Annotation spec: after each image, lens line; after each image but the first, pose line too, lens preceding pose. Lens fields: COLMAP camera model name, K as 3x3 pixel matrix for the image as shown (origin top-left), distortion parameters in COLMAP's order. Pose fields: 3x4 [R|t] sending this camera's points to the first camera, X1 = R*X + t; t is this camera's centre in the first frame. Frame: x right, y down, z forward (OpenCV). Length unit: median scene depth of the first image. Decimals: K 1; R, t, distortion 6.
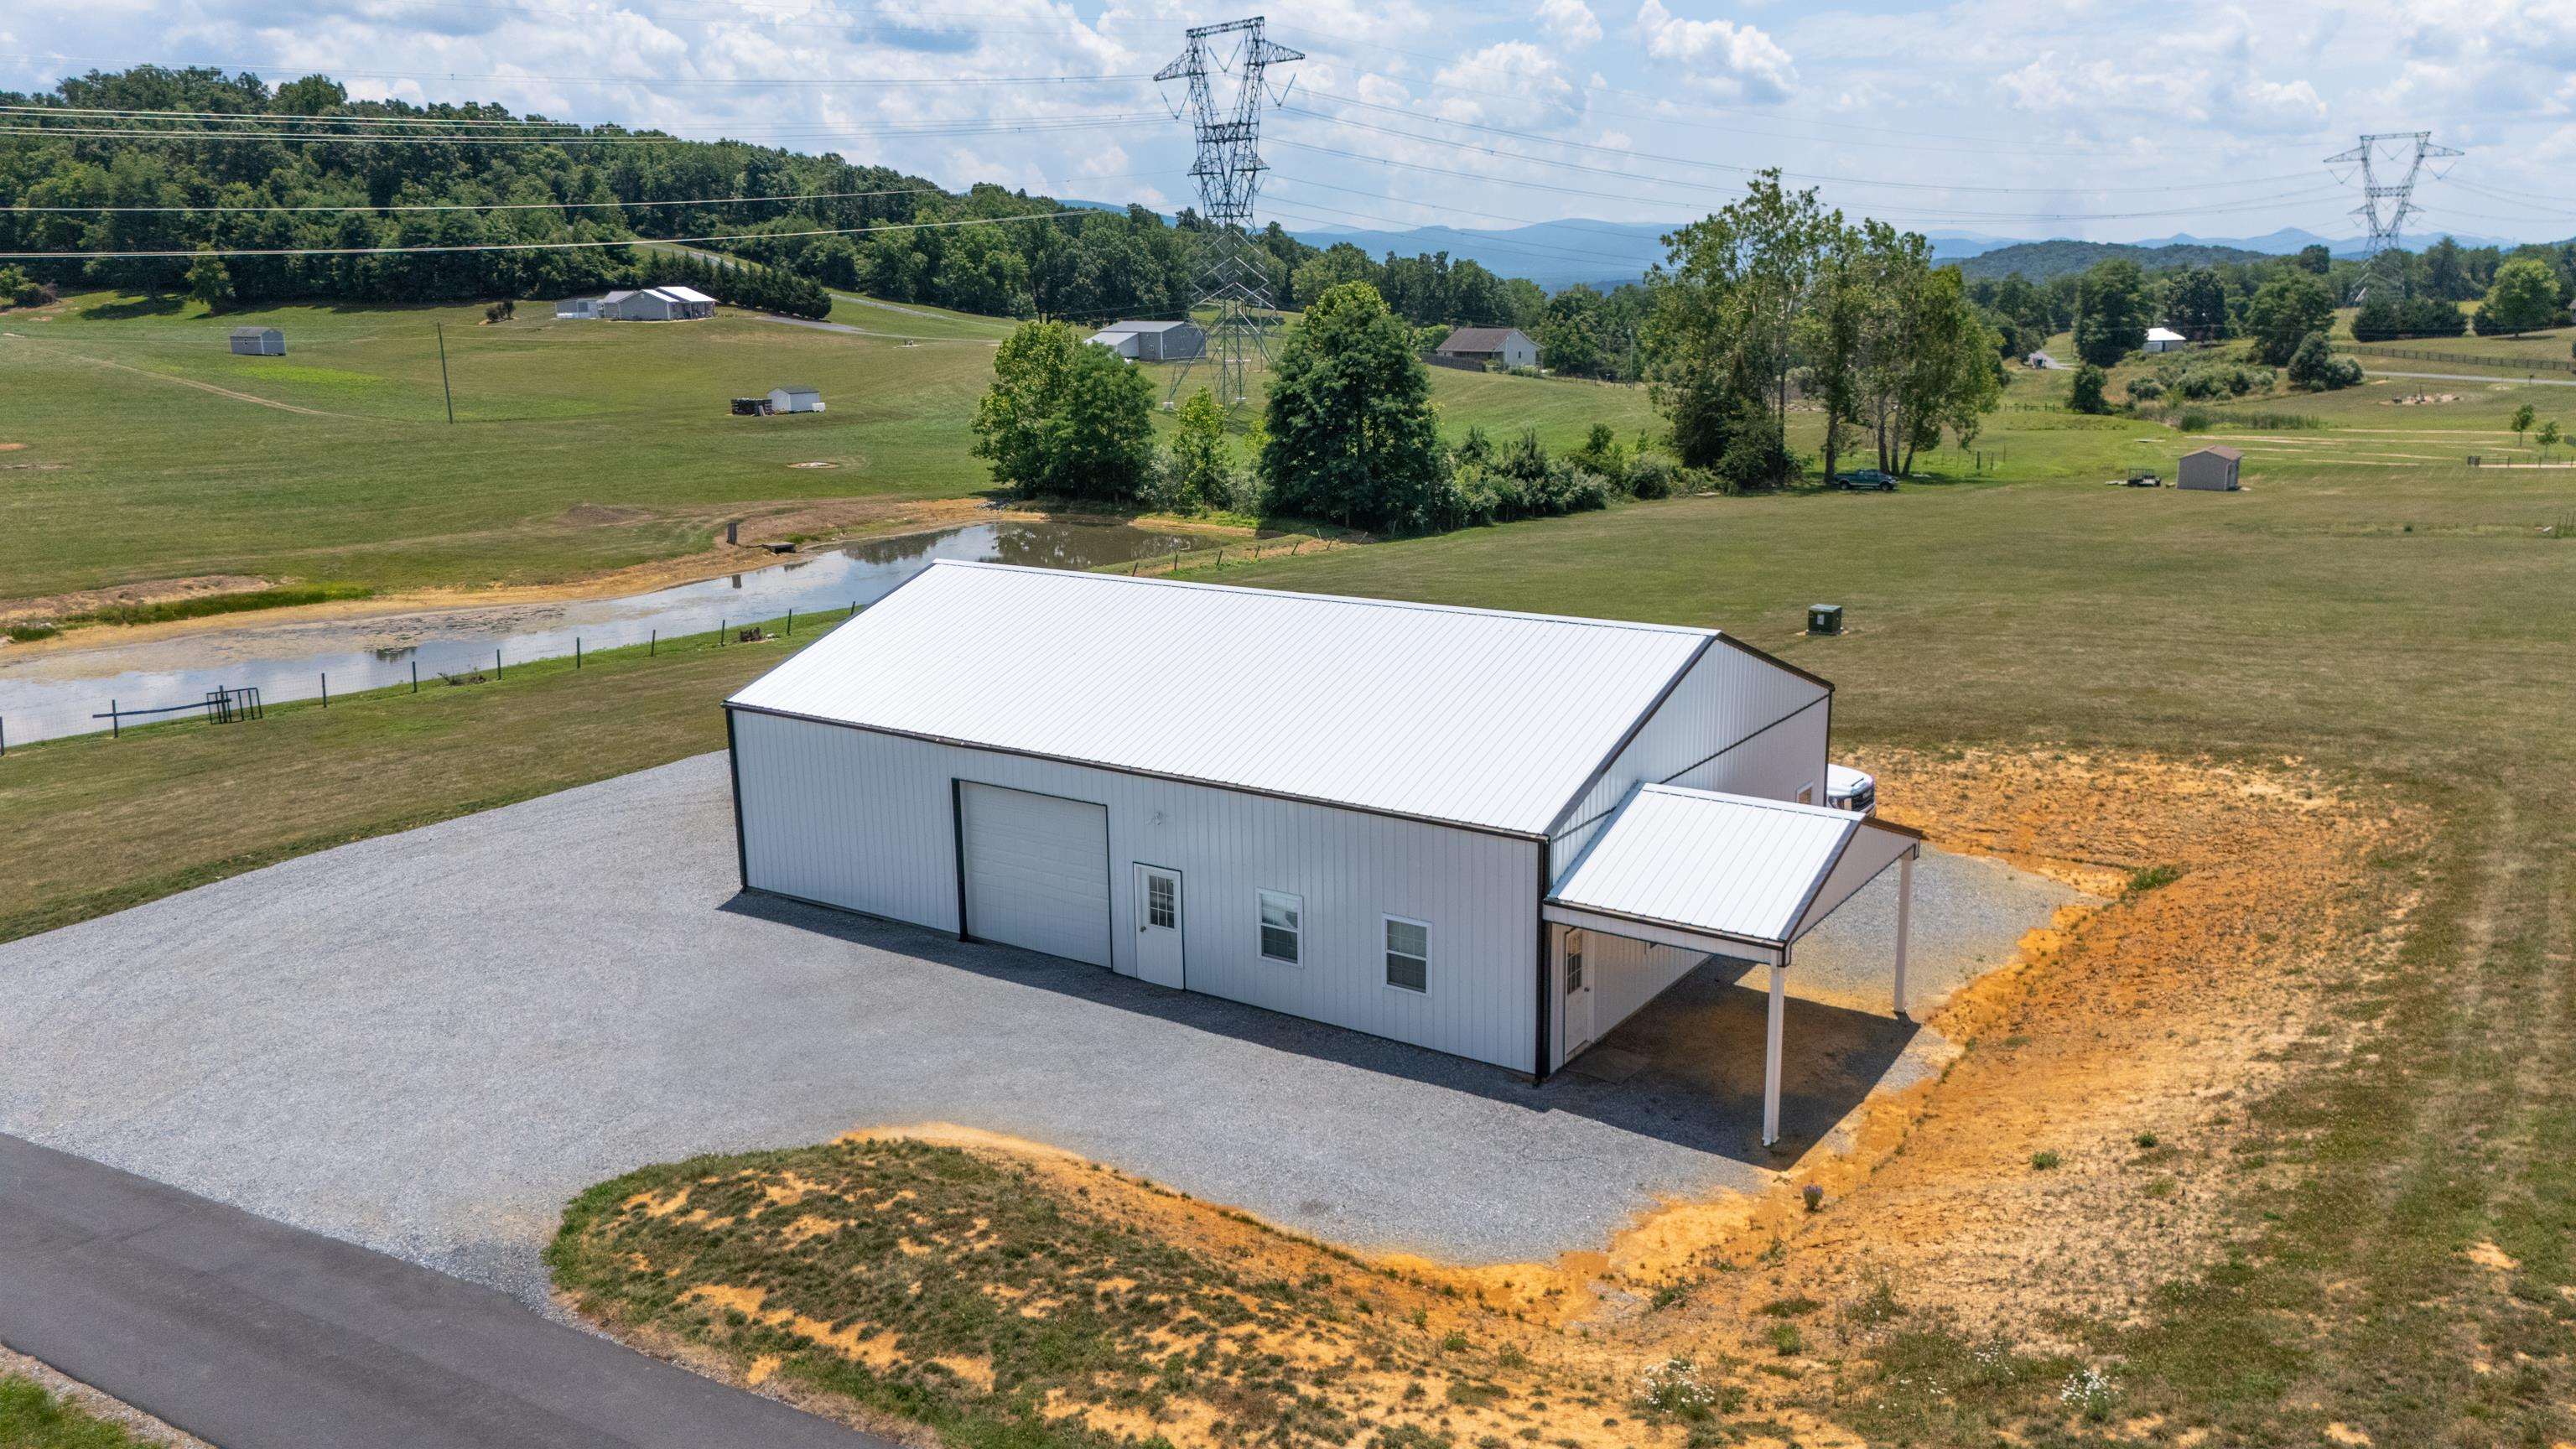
lens RADIAL K [[1918.7, 0, 1288.0], [0, 1918.7, 724.5], [0, 0, 1]] dist [0.051368, -0.056191]
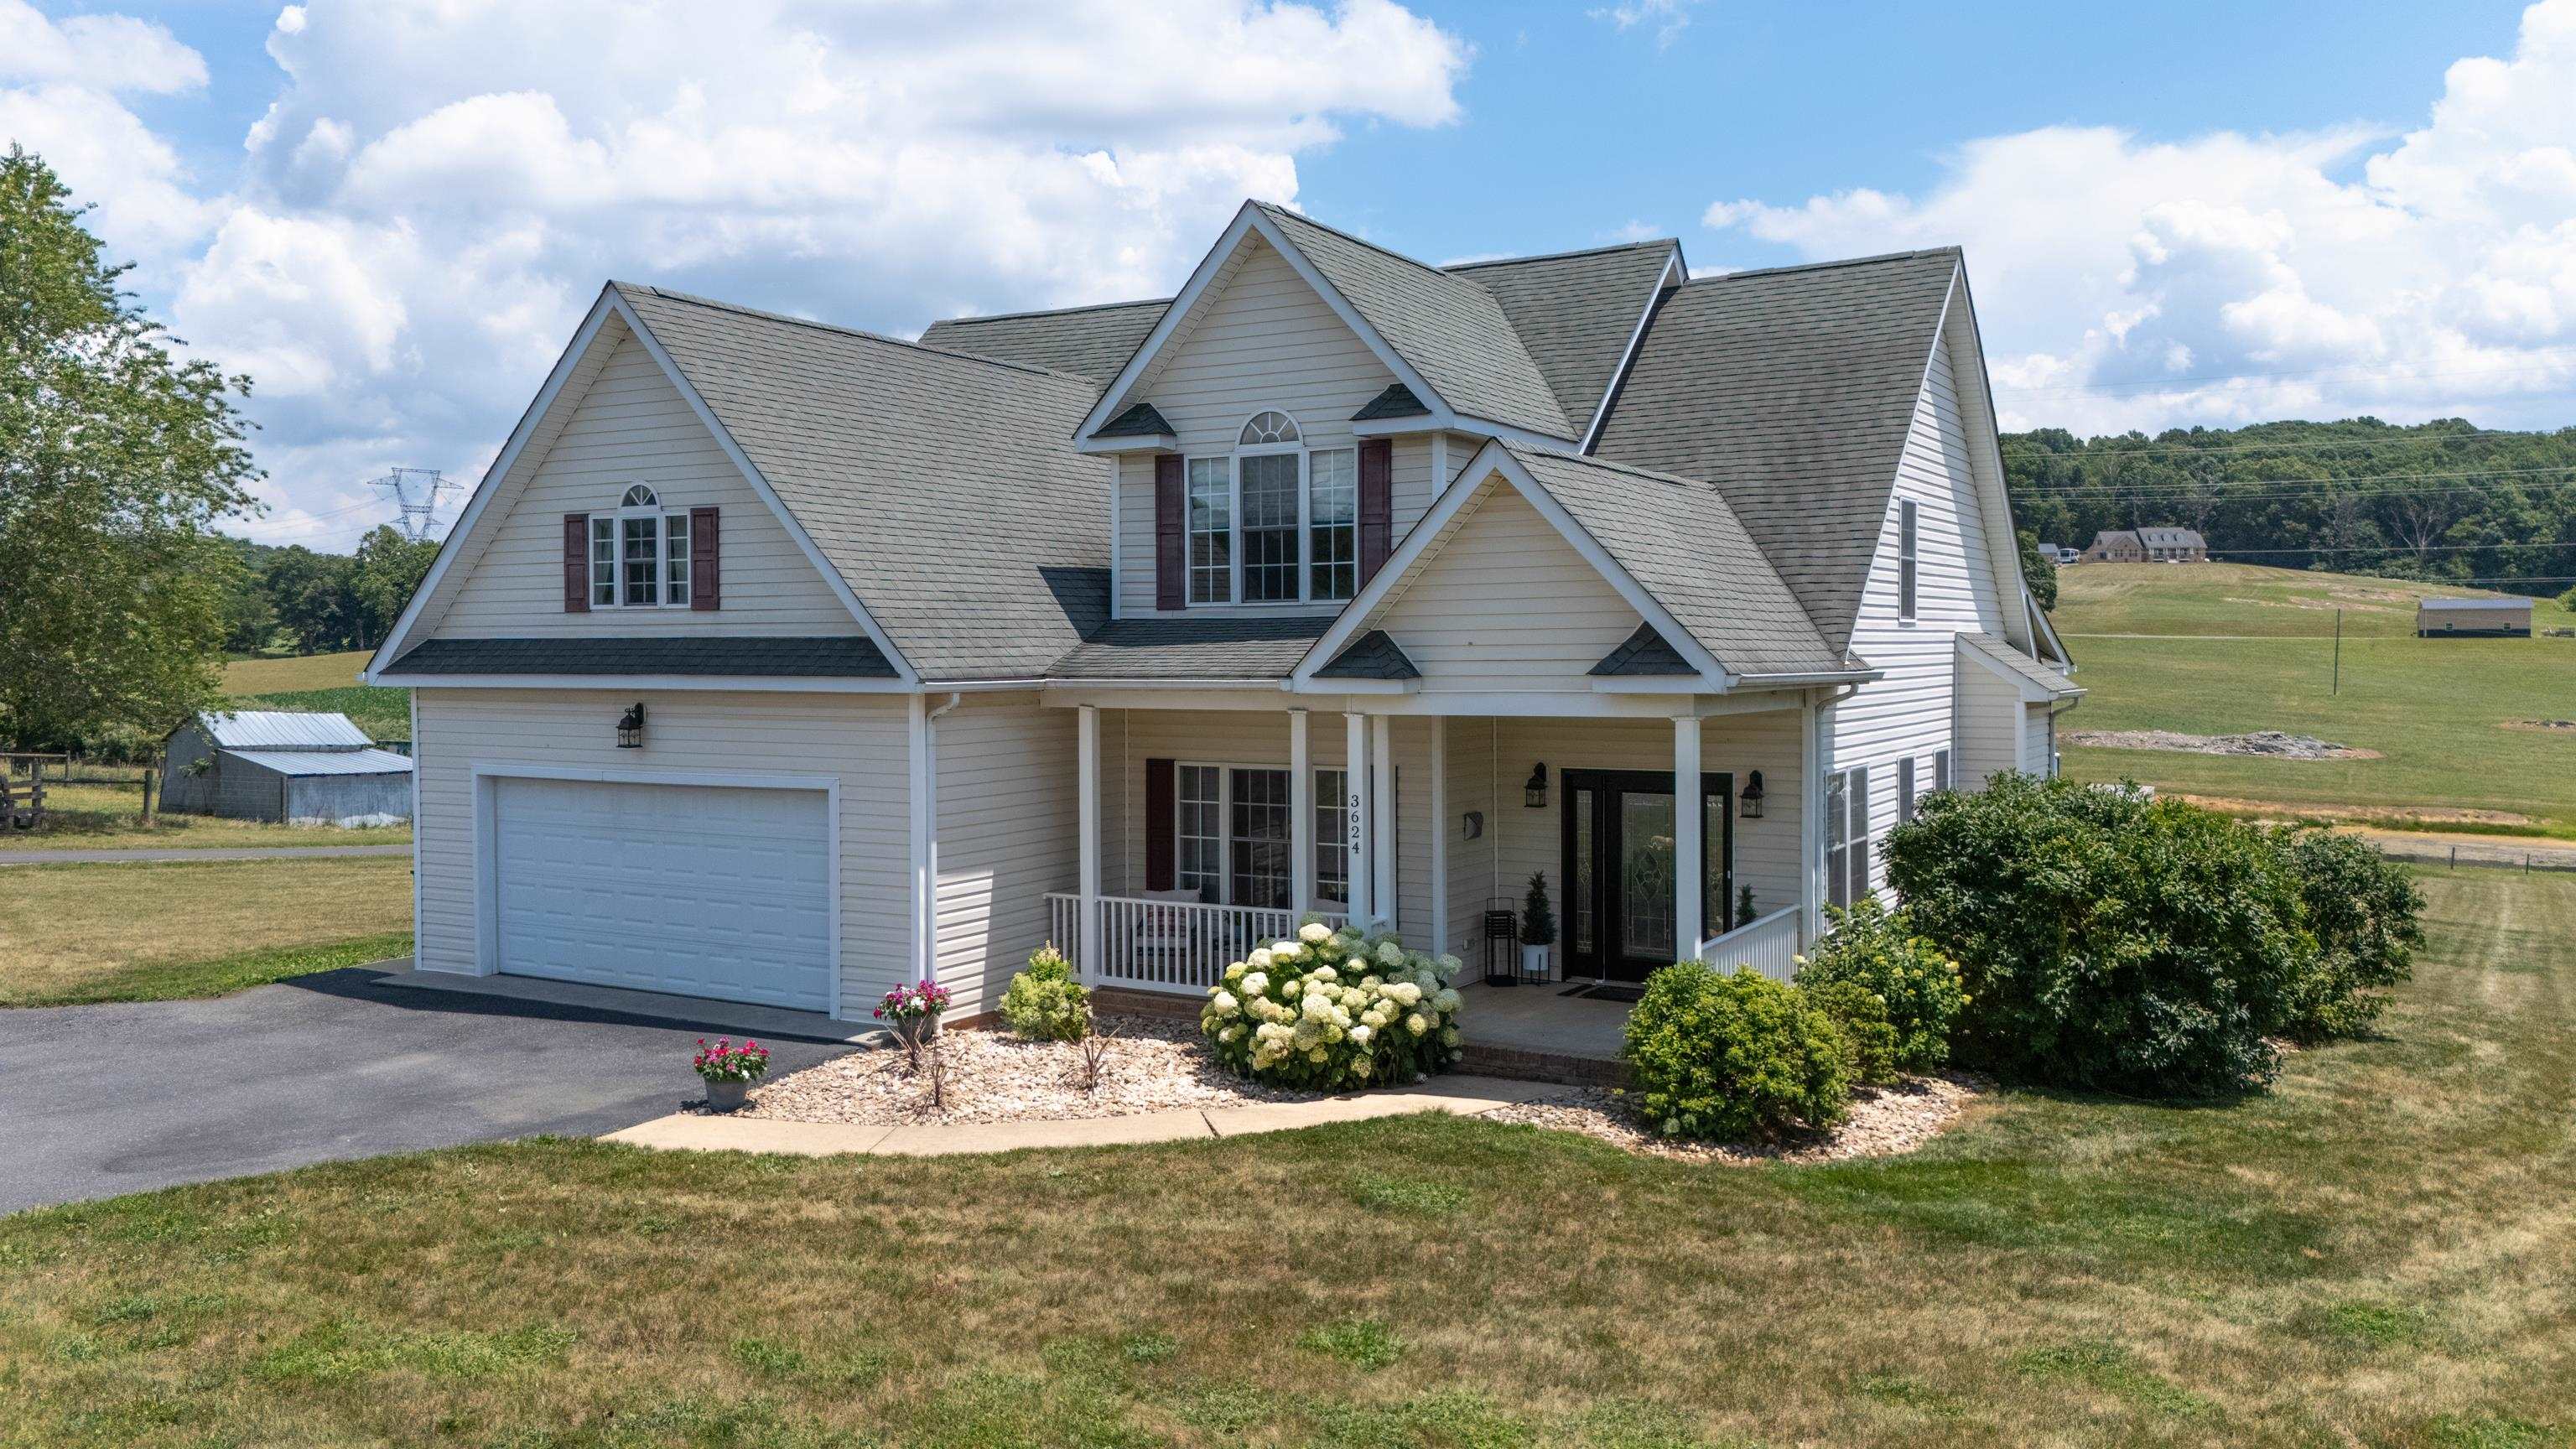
lens RADIAL K [[1937.8, 0, 1285.5], [0, 1937.8, 691.1], [0, 0, 1]] dist [0.075130, -0.068157]
pose [[0.099775, 0.037717, -0.994295, 0.362707], [-0.222275, 0.974874, 0.014675, 0.003353], [0.969865, 0.219542, 0.105652, 0.024225]]
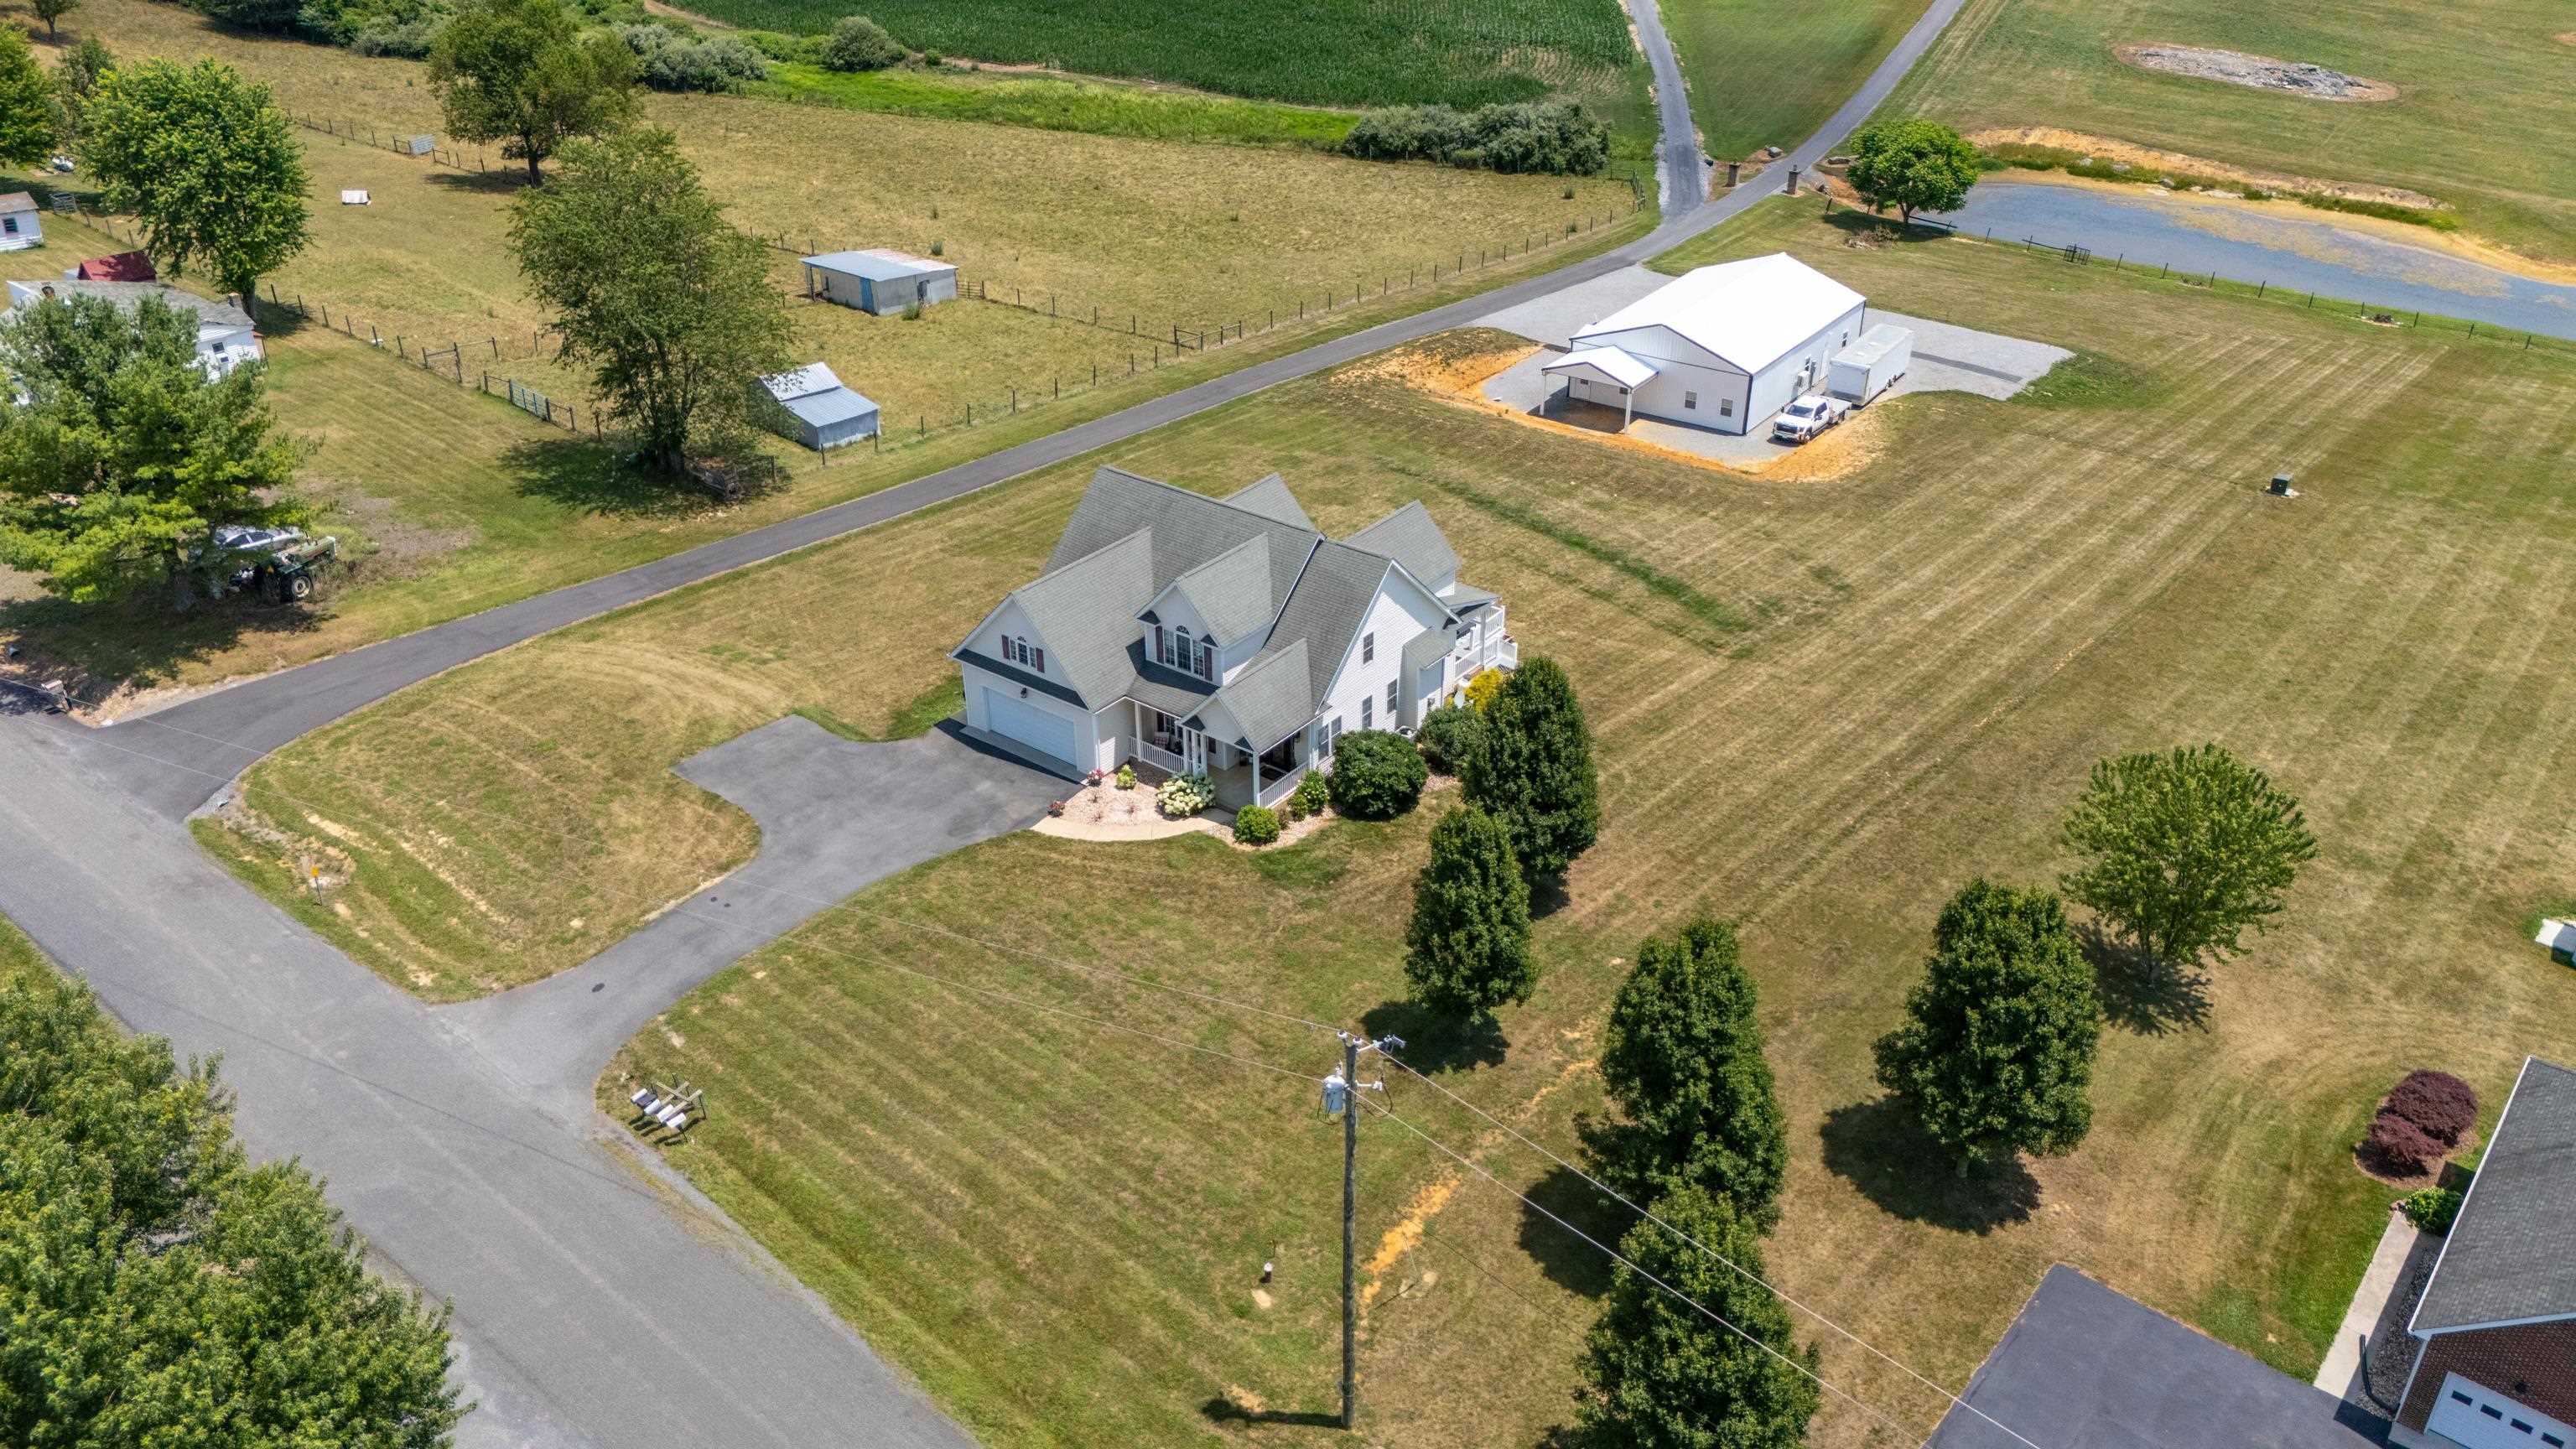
lens RADIAL K [[1902.0, 0, 1286.2], [0, 1902.0, 733.1], [0, 0, 1]] dist [0.075774, -0.079303]
pose [[-0.028270, 0.513023, -0.857909, 0.564722], [-0.219120, 0.834198, 0.506064, -0.162493], [0.975288, 0.202292, 0.088830, 0.022143]]
